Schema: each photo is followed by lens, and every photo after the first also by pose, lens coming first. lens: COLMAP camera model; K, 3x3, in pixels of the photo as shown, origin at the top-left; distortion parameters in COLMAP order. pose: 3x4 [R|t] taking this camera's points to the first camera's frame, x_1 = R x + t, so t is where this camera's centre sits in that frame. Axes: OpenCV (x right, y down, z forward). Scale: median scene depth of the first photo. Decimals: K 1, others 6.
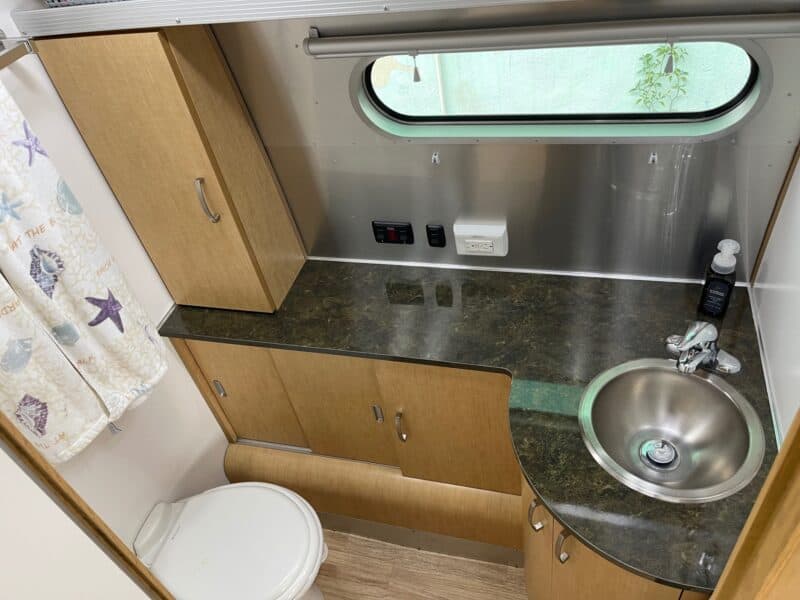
lens RADIAL K [[611.1, 0, 400.0], [0, 611.1, 300.0], [0, 0, 1]] dist [0.076924, -0.113837]
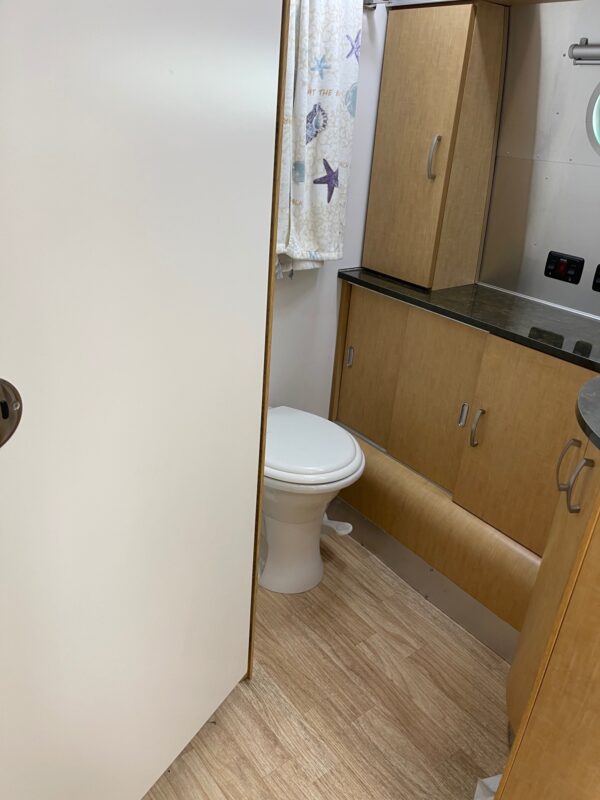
lens RADIAL K [[611.1, 0, 300.0], [0, 611.1, 400.0], [0, 0, 1]] dist [0.076924, -0.113837]
pose [[0.775986, 0.440336, -0.451608, 0.287367], [-0.544103, 0.829482, -0.126138, 0.612037], [0.319058, 0.343603, 0.883255, -0.033629]]
